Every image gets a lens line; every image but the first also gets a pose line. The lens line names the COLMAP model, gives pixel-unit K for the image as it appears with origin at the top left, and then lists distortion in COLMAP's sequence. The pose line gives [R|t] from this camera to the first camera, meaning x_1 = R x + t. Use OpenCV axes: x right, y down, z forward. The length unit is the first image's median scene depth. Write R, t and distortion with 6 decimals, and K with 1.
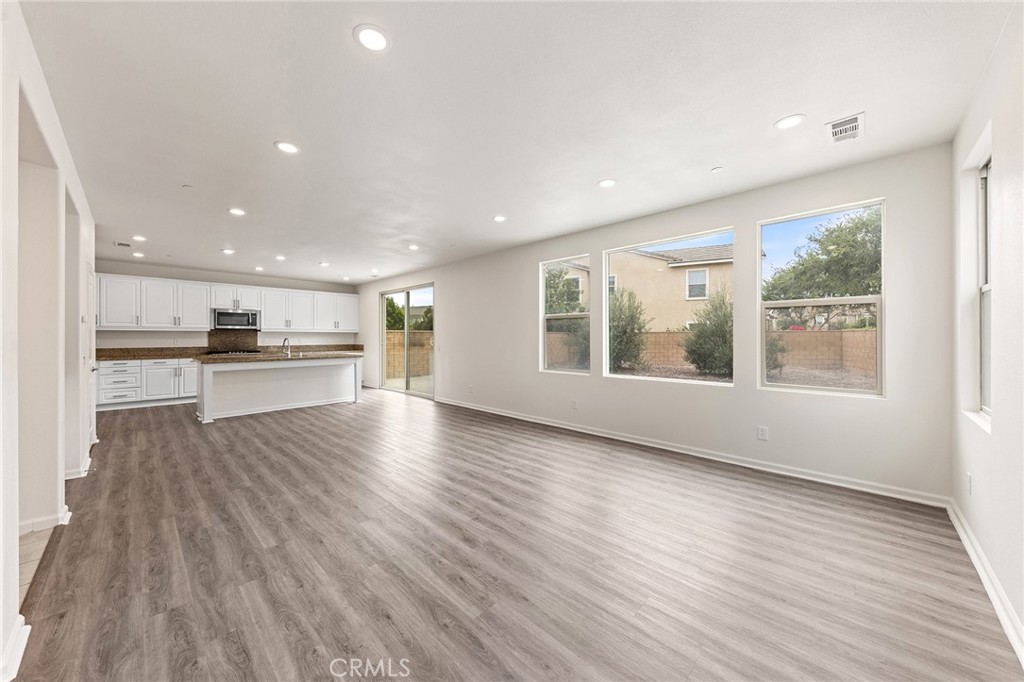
lens RADIAL K [[335.4, 0, 532.9], [0, 335.4, 334.7], [0, 0, 1]] dist [0.008482, 0.000098]
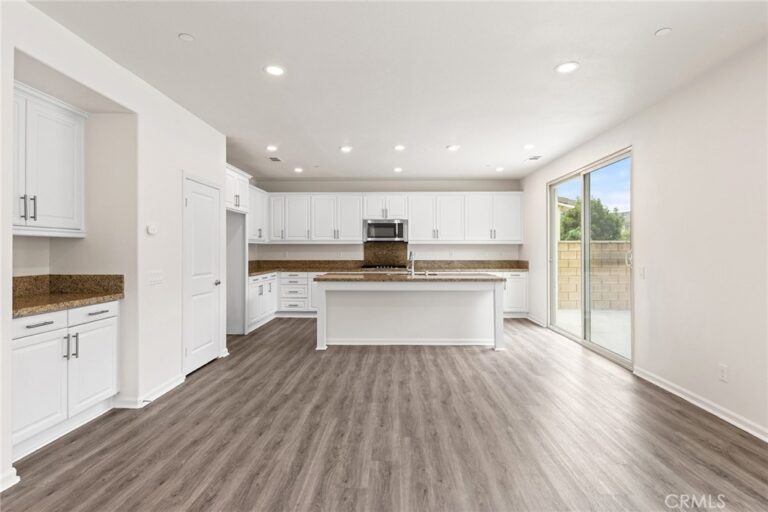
lens RADIAL K [[396.0, 0, 376.3], [0, 396.0, 246.9], [0, 0, 1]] dist [0.003323, -0.001991]
pose [[0.607011, -0.007169, -0.794661, -0.053812], [0.005372, 0.999973, -0.004918, 0.003406], [0.794675, -0.001284, 0.607033, 0.360975]]
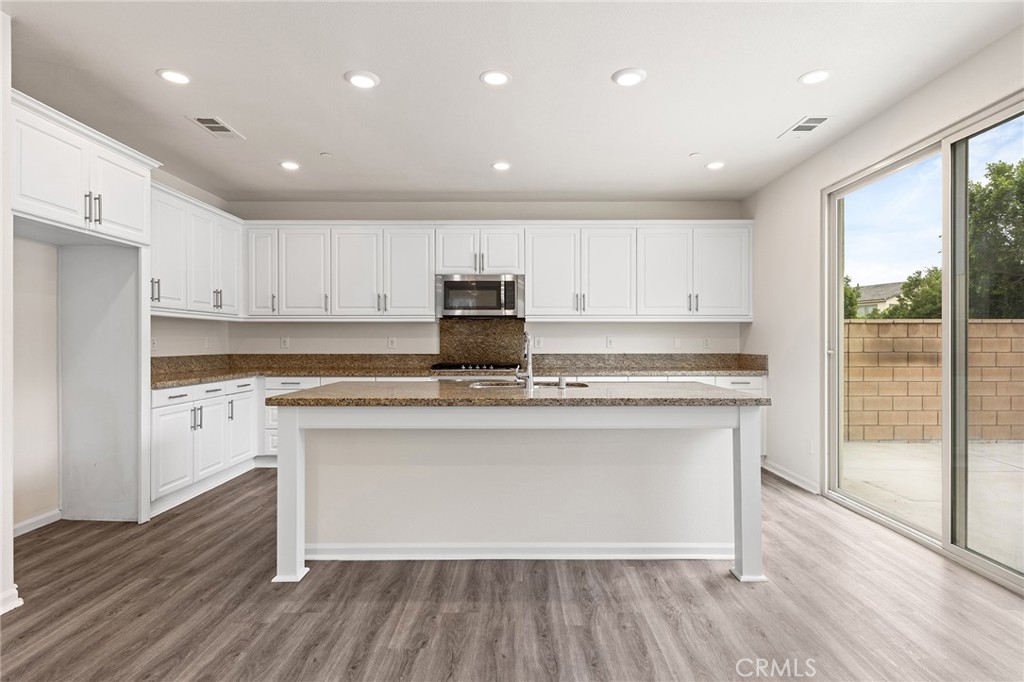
lens RADIAL K [[519.0, 0, 436.9], [0, 519.0, 350.7], [0, 0, 1]] dist [0.001077, -0.003077]
pose [[0.517265, 0.010584, -0.855760, -0.318476], [0.010086, 0.999779, 0.018461, 0.017104], [0.855766, -0.018181, 0.517044, 0.620024]]
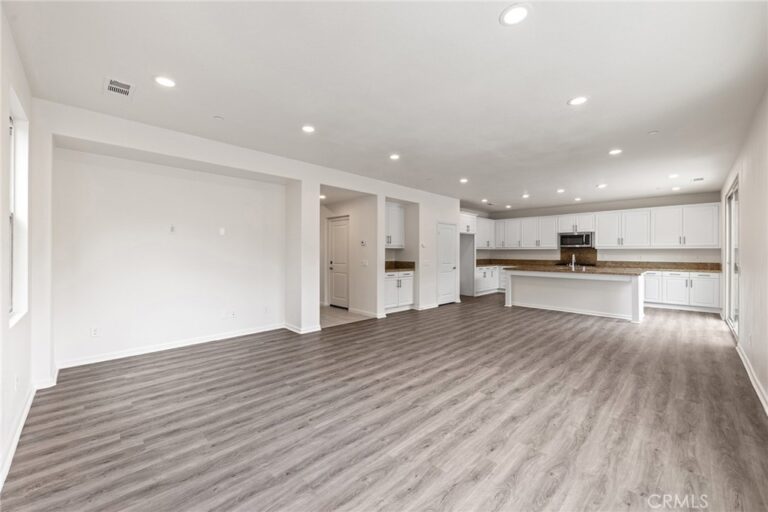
lens RADIAL K [[328.0, 0, 414.0], [0, 328.0, 250.3], [0, 0, 1]] dist [0.002974, 0.000084]
pose [[-0.004962, -0.007400, -0.999960, 0.427014], [0.003468, 0.999966, -0.007417, 0.002285], [0.999982, -0.003505, -0.004936, 0.406360]]
